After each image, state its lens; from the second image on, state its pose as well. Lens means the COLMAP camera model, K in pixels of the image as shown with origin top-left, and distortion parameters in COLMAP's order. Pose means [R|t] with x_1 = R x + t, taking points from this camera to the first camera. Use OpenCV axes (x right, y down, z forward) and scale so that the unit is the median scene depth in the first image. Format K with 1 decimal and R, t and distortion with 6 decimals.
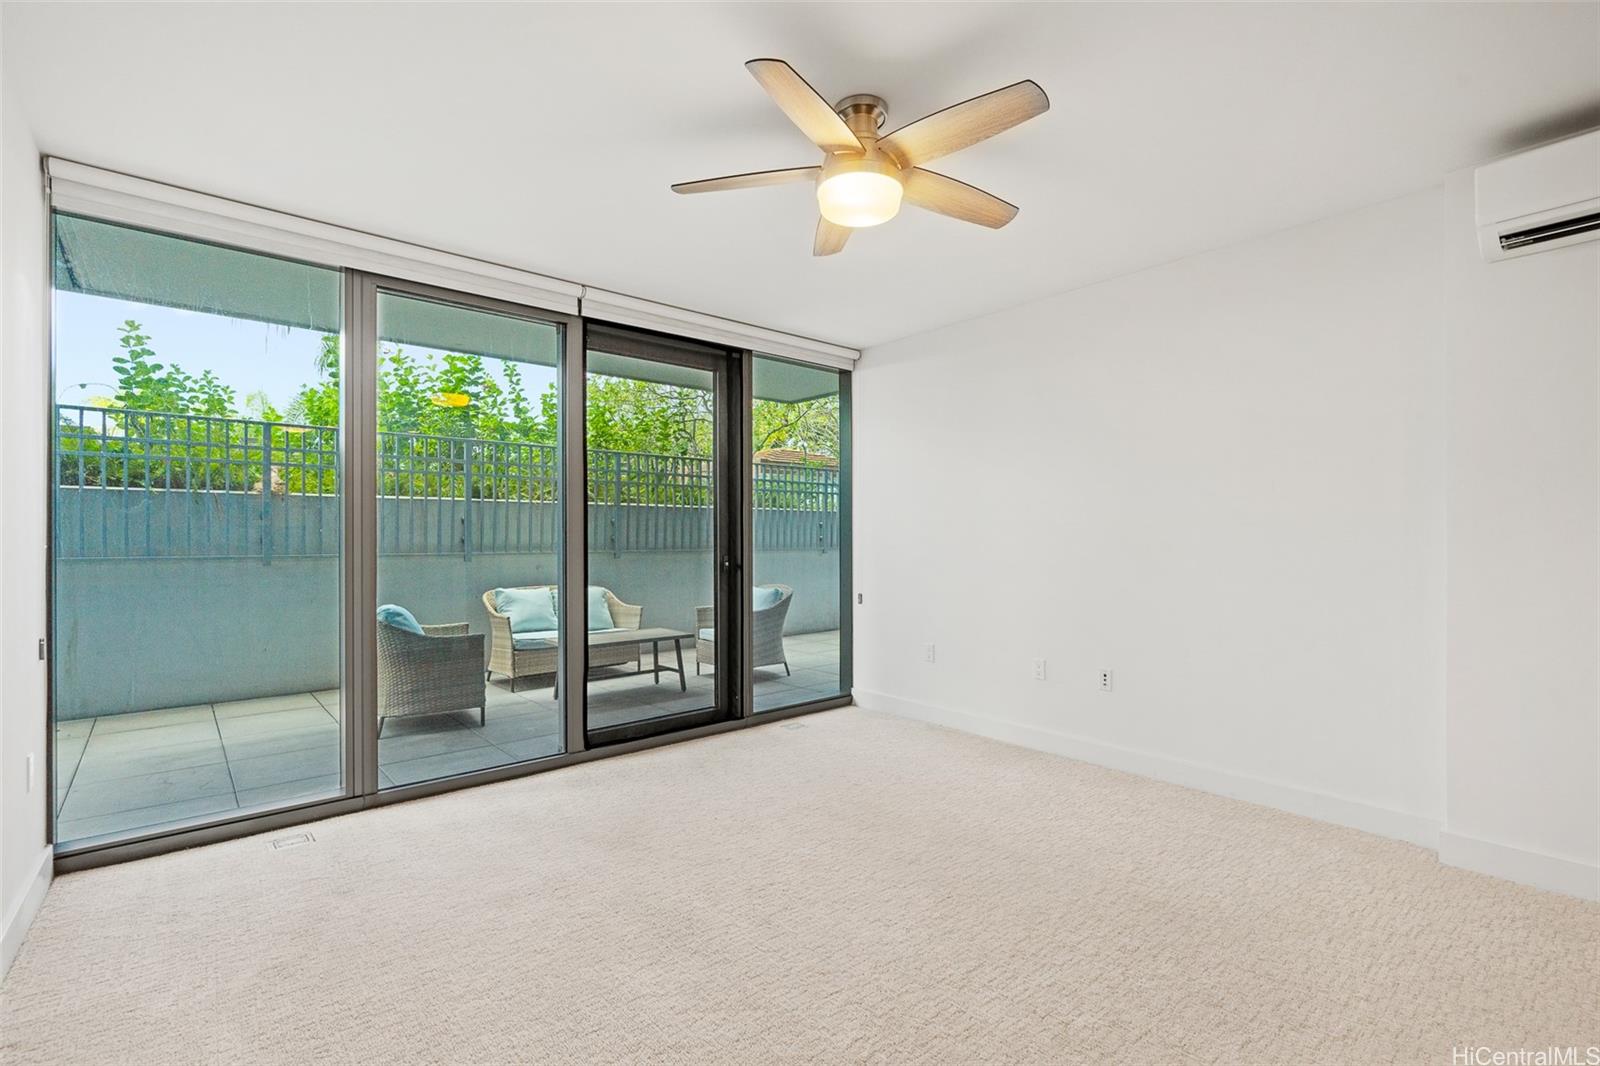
lens RADIAL K [[709.6, 0, 783.1], [0, 709.6, 537.0], [0, 0, 1]] dist [-0.007750, 0.000886]
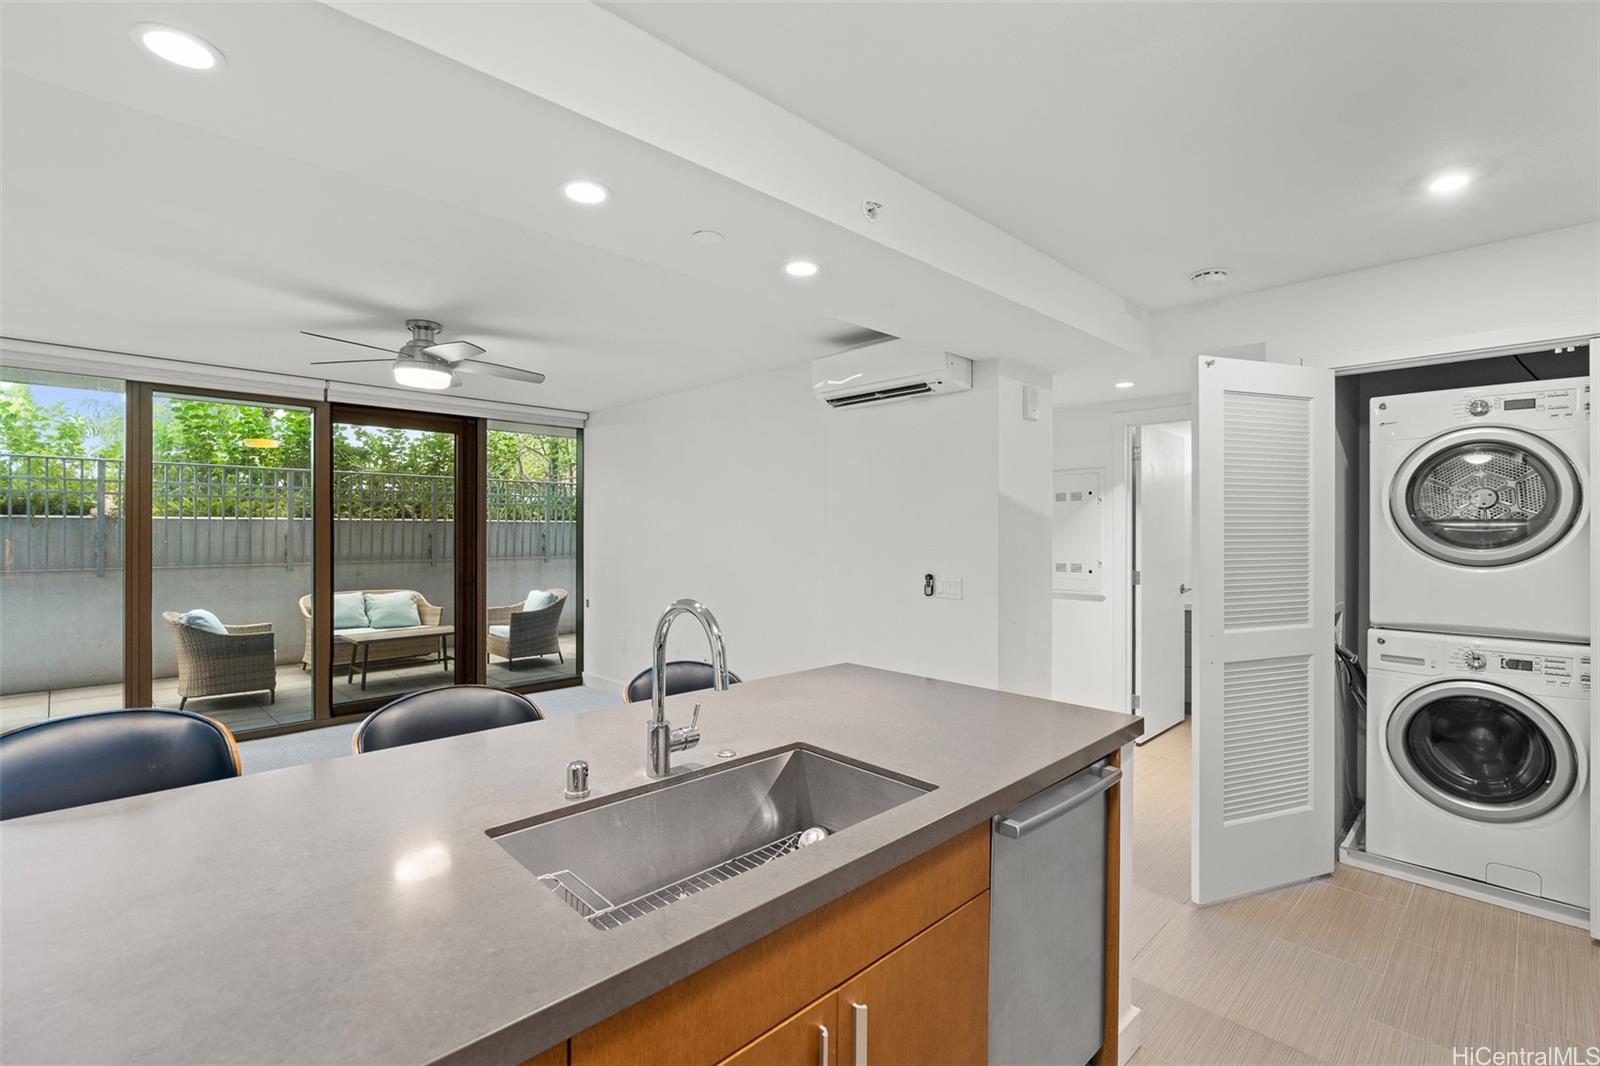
lens RADIAL K [[709.6, 0, 796.9], [0, 709.6, 526.5], [0, 0, 1]] dist [-0.007750, 0.000886]
pose [[0.995718, 0.006347, 0.092229, 0.350739], [-0.006359, 0.999980, -0.000159, -0.053327], [-0.092228, -0.000428, 0.995738, -0.318417]]
